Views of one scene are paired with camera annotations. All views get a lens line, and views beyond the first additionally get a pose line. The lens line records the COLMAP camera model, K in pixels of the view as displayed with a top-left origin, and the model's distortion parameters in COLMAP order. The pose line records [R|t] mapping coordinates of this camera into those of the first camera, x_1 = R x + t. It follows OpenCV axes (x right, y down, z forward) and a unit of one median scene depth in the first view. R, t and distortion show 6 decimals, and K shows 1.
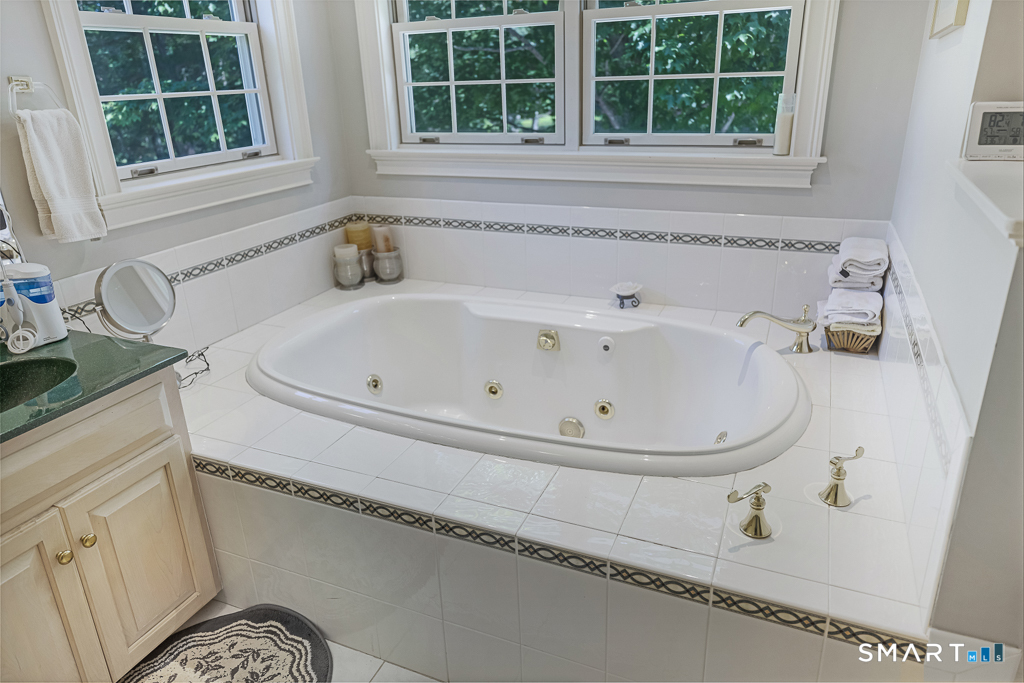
lens RADIAL K [[686.9, 0, 515.6], [0, 686.9, 333.8], [0, 0, 1]] dist [0.013422, 0.008638]
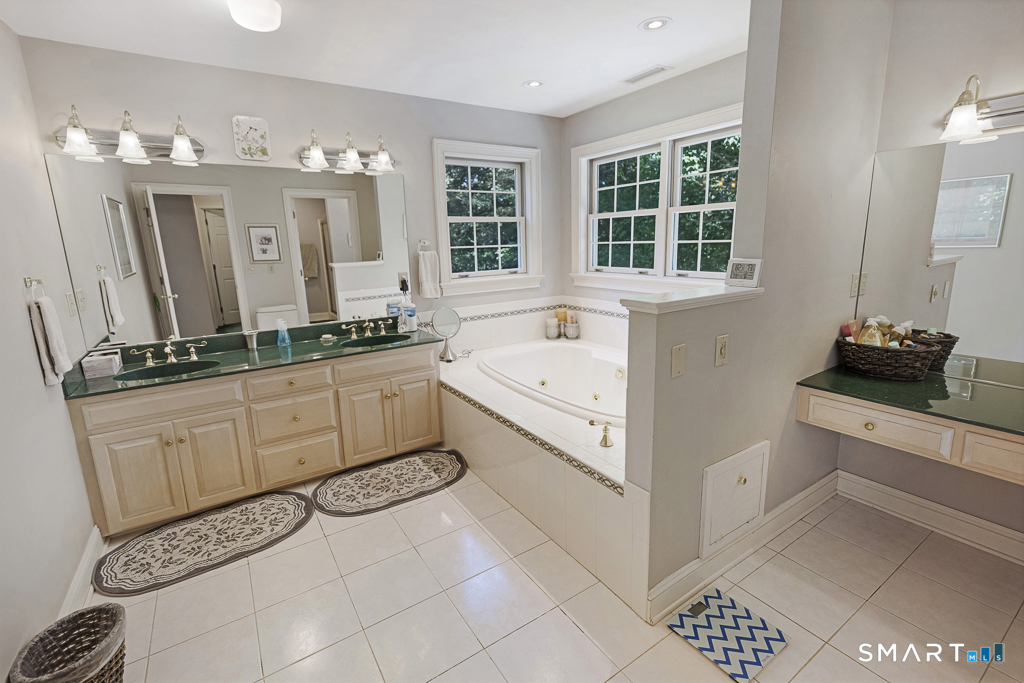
lens RADIAL K [[460.8, 0, 510.0], [0, 460.8, 336.6], [0, 0, 1]] dist [0.011831, 0.000934]
pose [[0.832213, 0.124126, -0.540383, 0.499729], [-0.198303, 0.976786, -0.081027, 0.078107], [0.517781, 0.174591, 0.837509, -0.259173]]
